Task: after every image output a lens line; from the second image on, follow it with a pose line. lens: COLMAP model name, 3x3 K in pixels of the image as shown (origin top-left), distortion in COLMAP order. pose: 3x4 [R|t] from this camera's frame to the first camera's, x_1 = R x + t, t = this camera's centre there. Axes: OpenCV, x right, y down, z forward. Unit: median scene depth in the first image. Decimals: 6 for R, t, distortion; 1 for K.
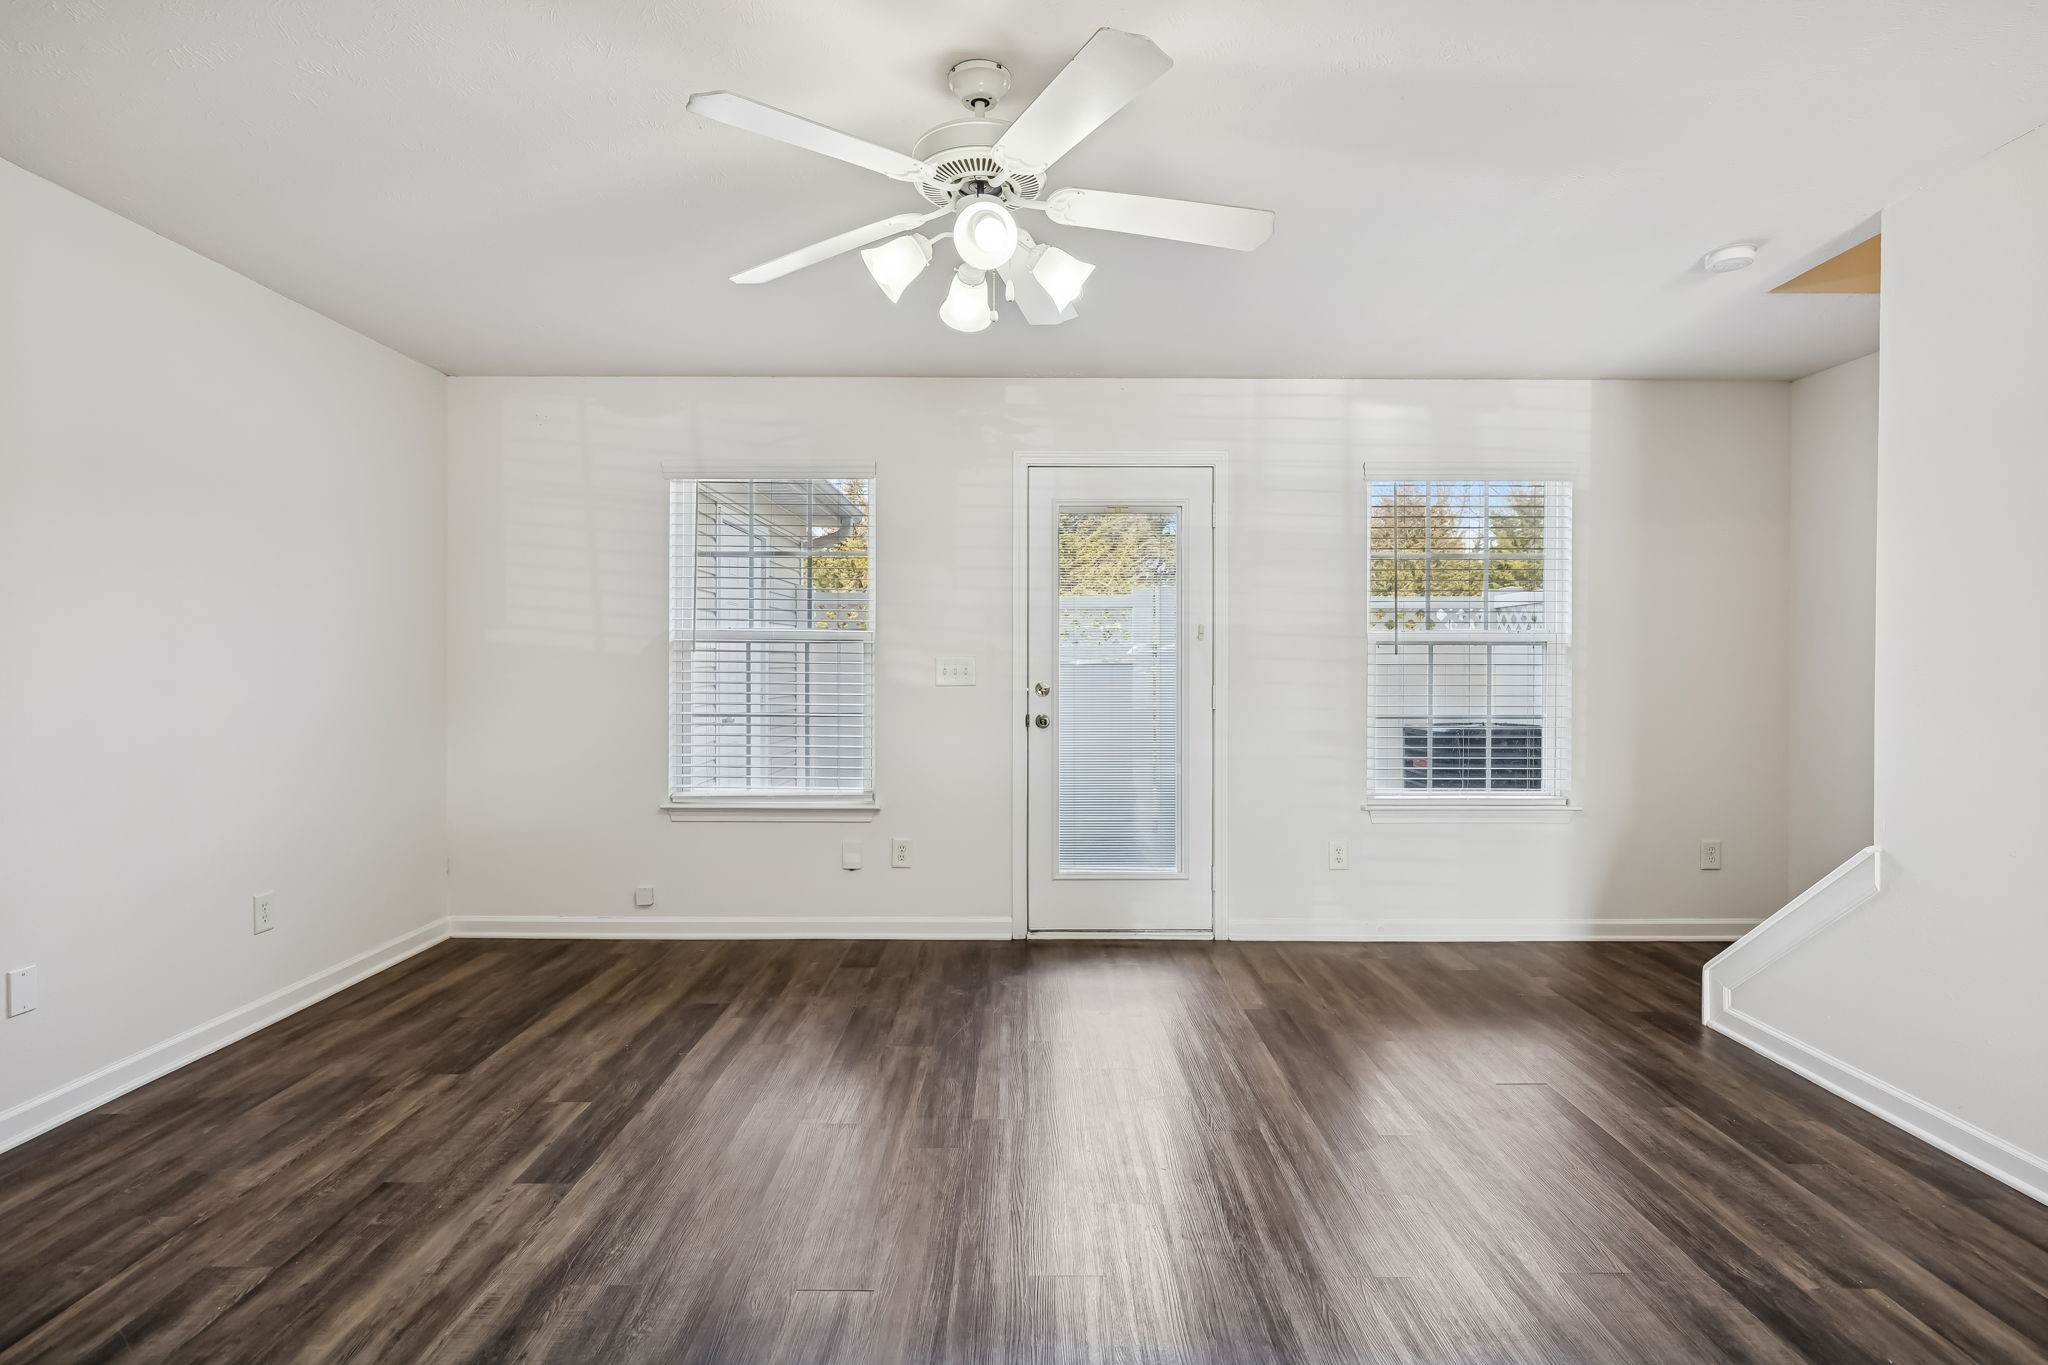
lens RADIAL K [[1028.6, 0, 1021.2], [0, 1028.6, 667.1], [0, 0, 1]] dist [-0.002591, 0.001113]
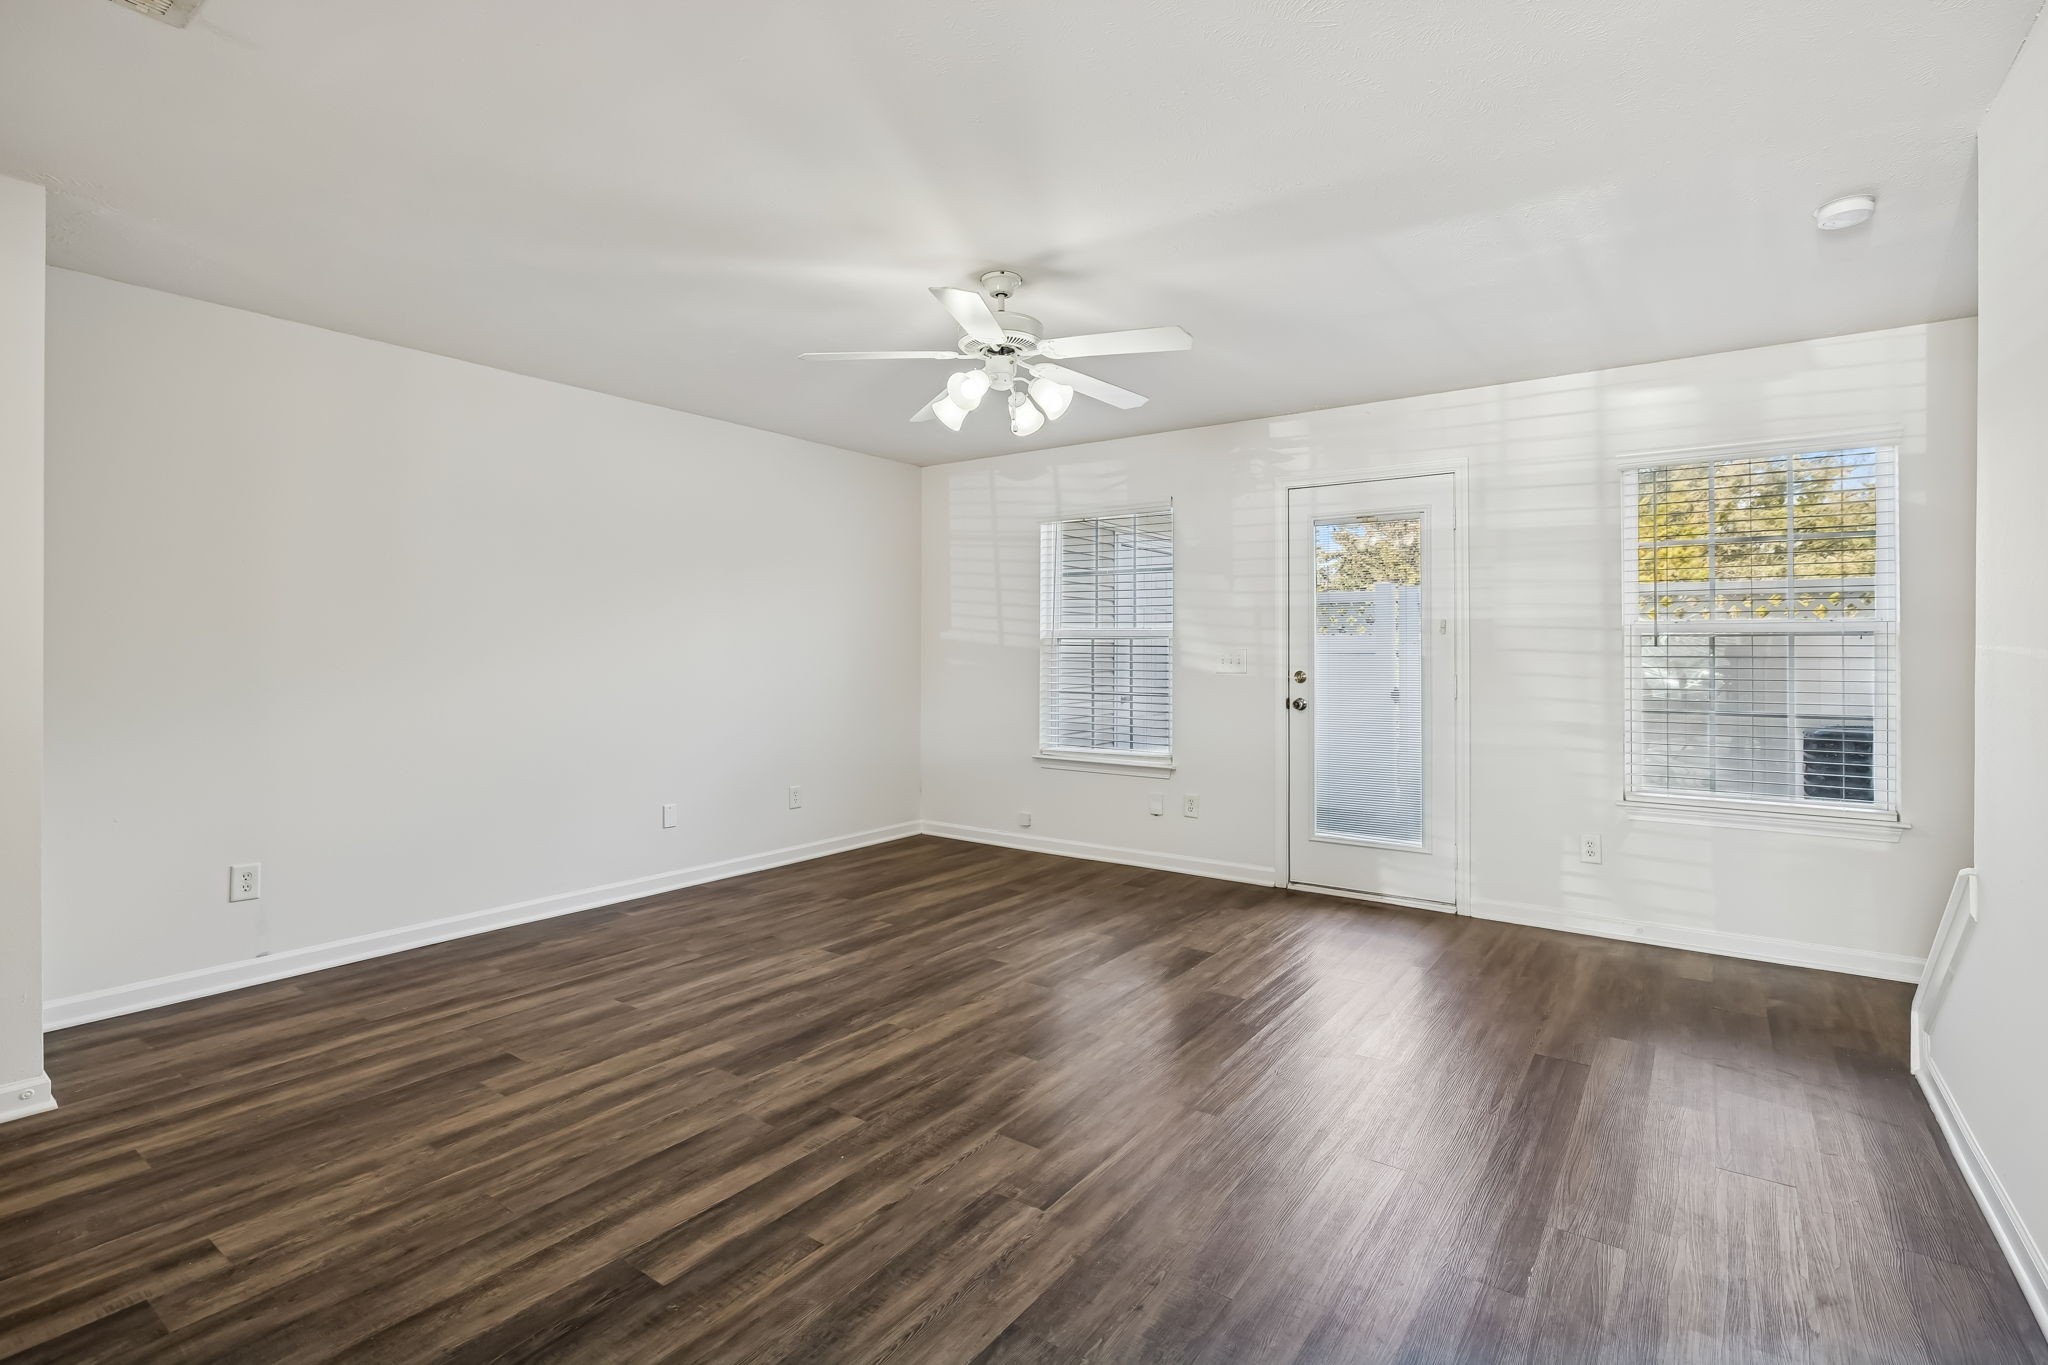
lens RADIAL K [[959.9, 0, 1022.7], [0, 959.9, 643.6], [0, 0, 1]] dist [-0.005975, -0.000085]
pose [[0.811451, -0.004391, -0.584404, 0.406096], [-0.003916, 0.999908, -0.012951, -0.001168], [0.584408, 0.012797, 0.811359, -0.075152]]
